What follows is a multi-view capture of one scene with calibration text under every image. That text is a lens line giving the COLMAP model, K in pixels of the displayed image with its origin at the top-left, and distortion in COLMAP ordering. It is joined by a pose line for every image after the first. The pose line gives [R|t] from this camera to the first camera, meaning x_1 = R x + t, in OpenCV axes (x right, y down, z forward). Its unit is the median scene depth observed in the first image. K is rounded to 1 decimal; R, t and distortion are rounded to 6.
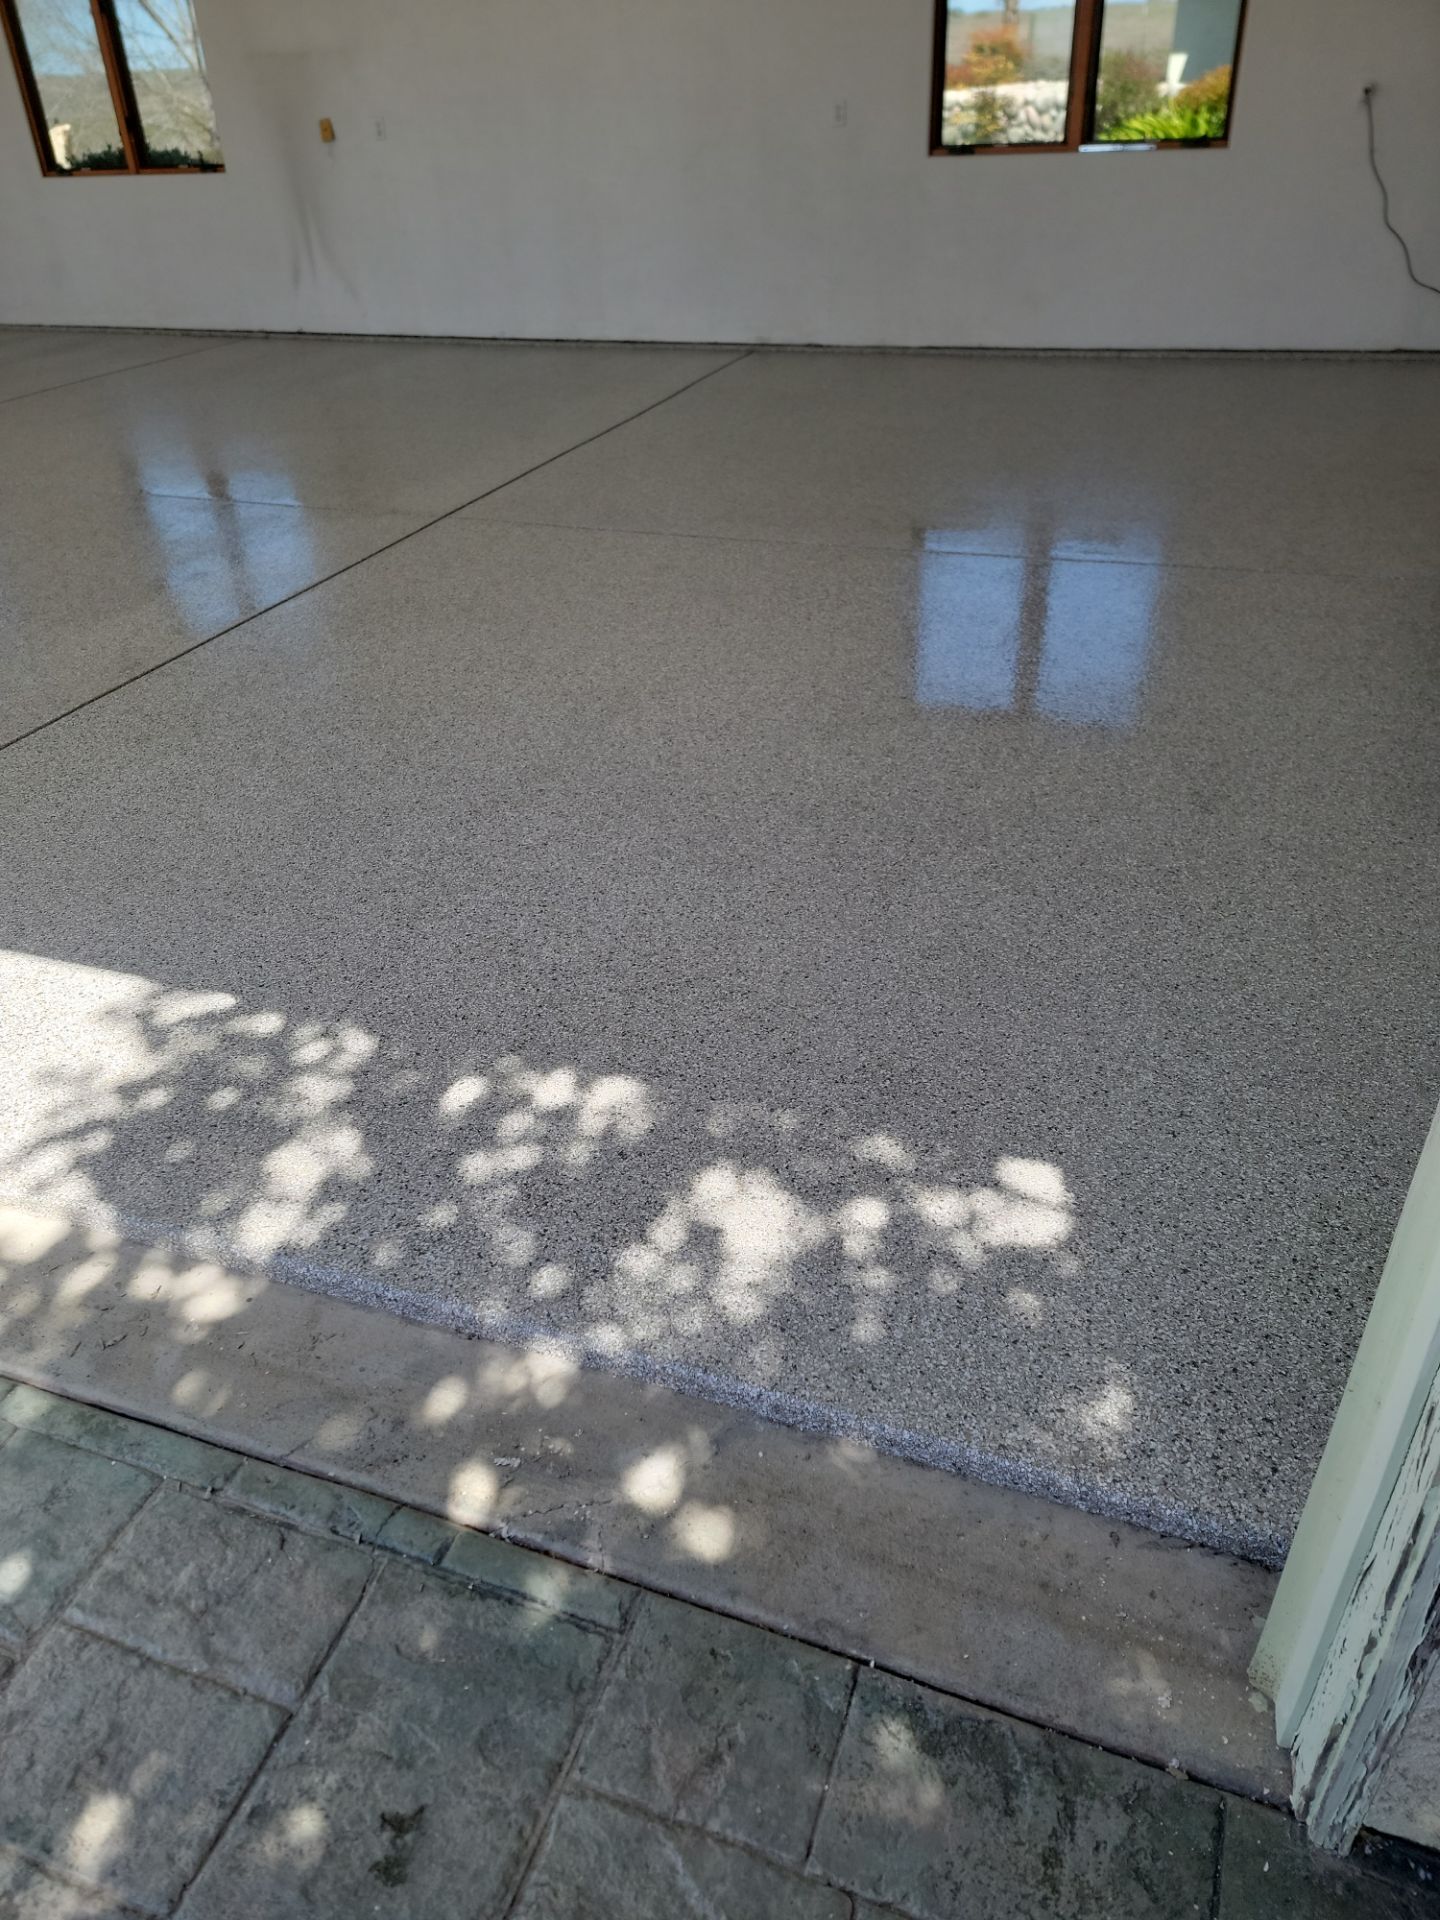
lens RADIAL K [[1334.6, 0, 720.0], [0, 1334.6, 960.0], [0, 0, 1]] dist [0.098782, -0.082457]
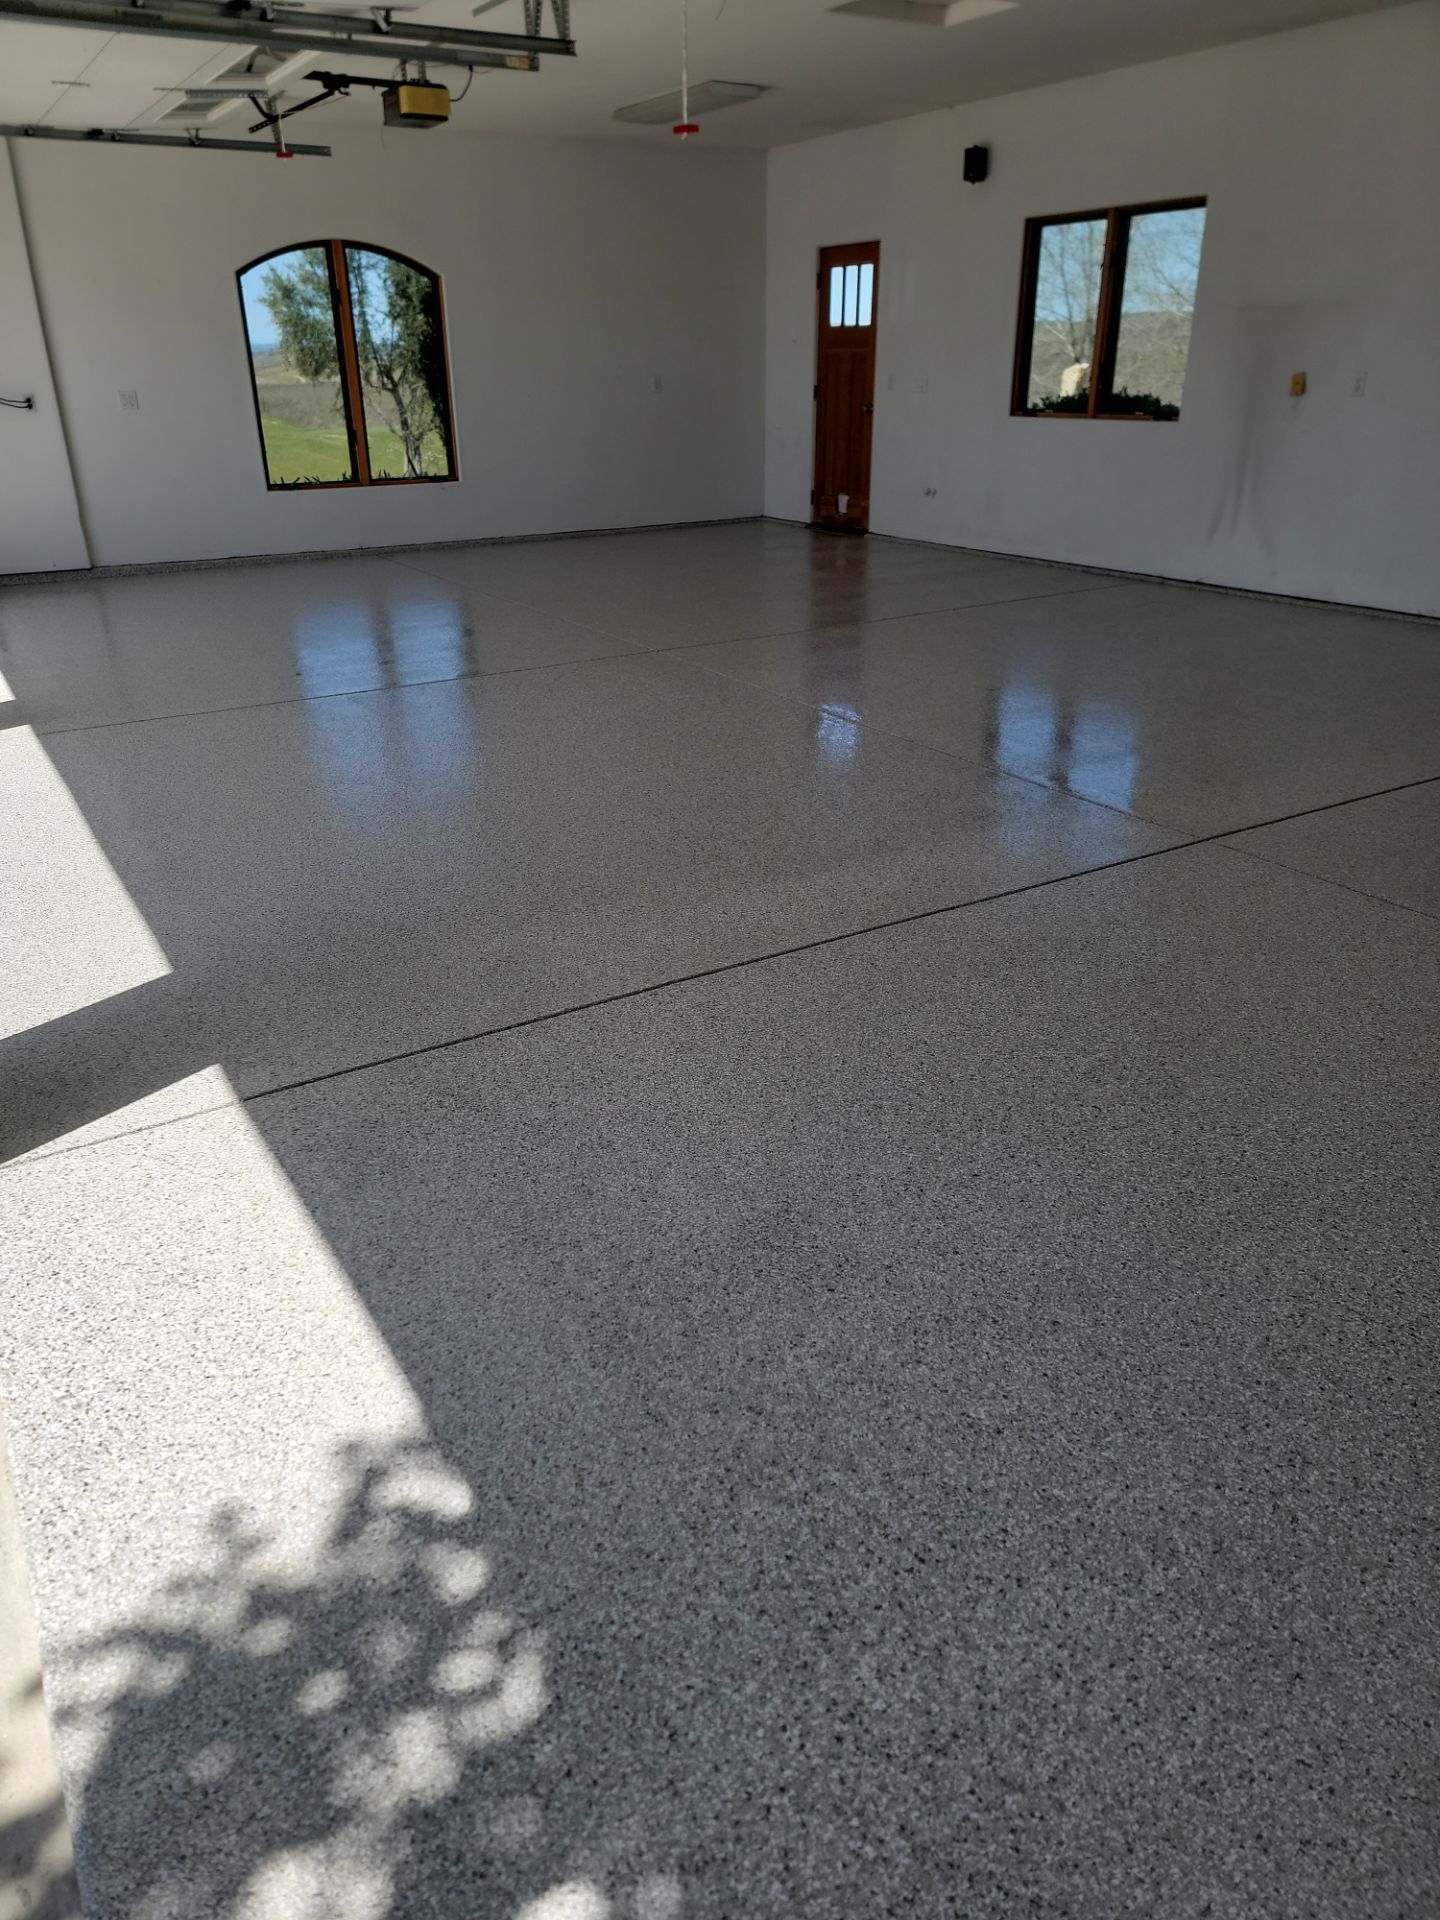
lens RADIAL K [[1334.6, 0, 720.0], [0, 1334.6, 960.0], [0, 0, 1]] dist [0.098782, -0.082457]
pose [[0.781951, 0.283903, -0.554934, 0.113671], [-0.352989, 0.935438, -0.018824, -0.424472], [0.513762, 0.210605, 0.831681, 0.576787]]
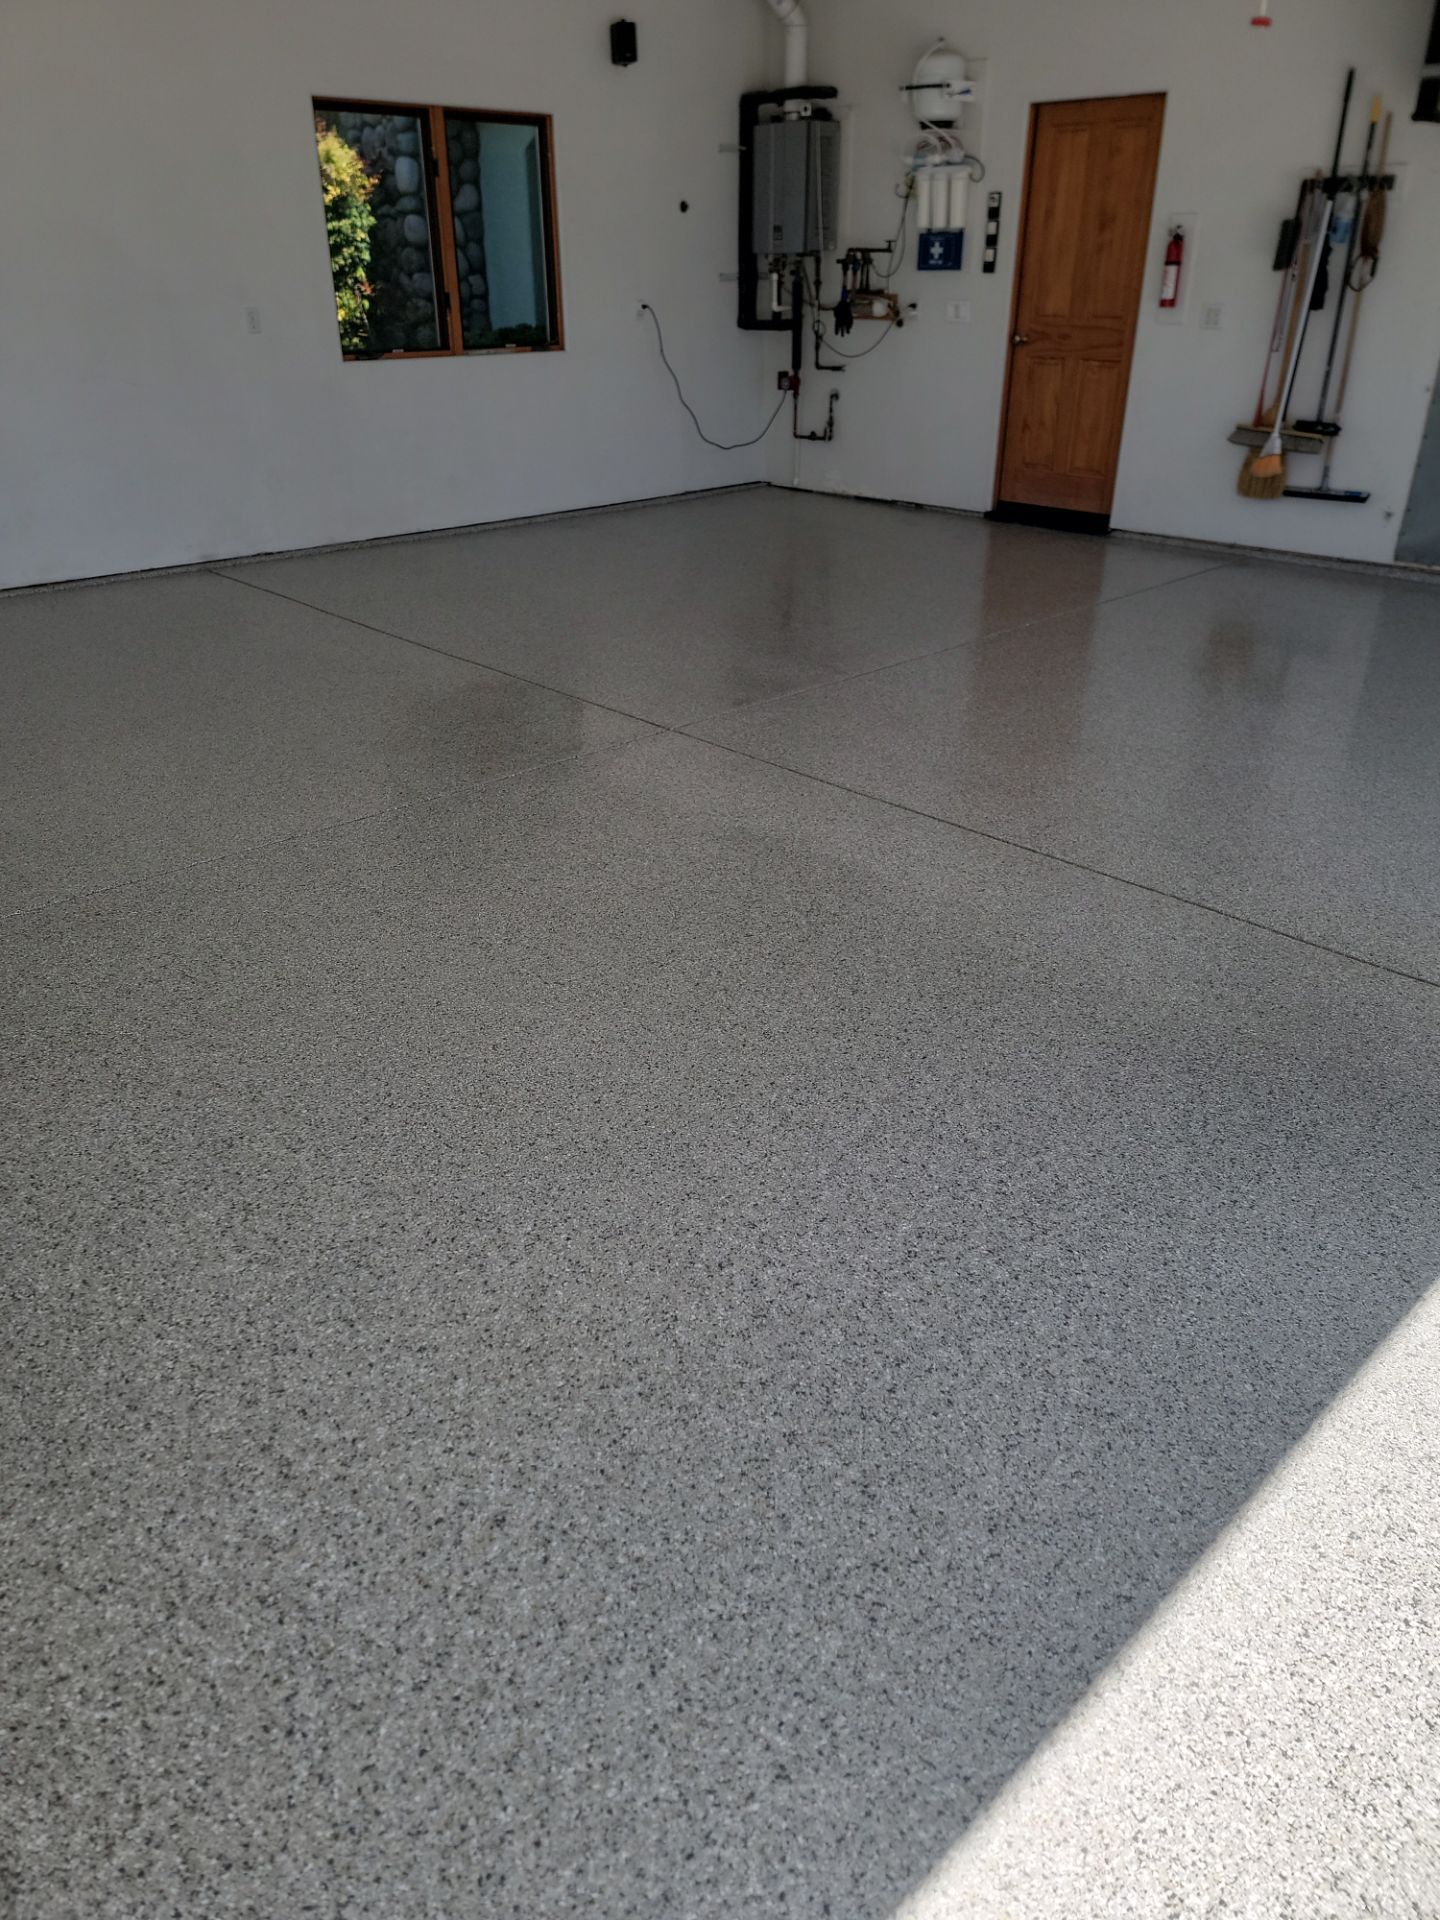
lens RADIAL K [[1334.6, 0, 720.0], [0, 1334.6, 960.0], [0, 0, 1]] dist [0.098782, -0.082457]
pose [[0.437533, -0.374839, 0.817350, -2.800238], [0.475630, 0.867878, 0.143403, -0.897295], [-0.763113, 0.326013, 0.558010, 1.541992]]
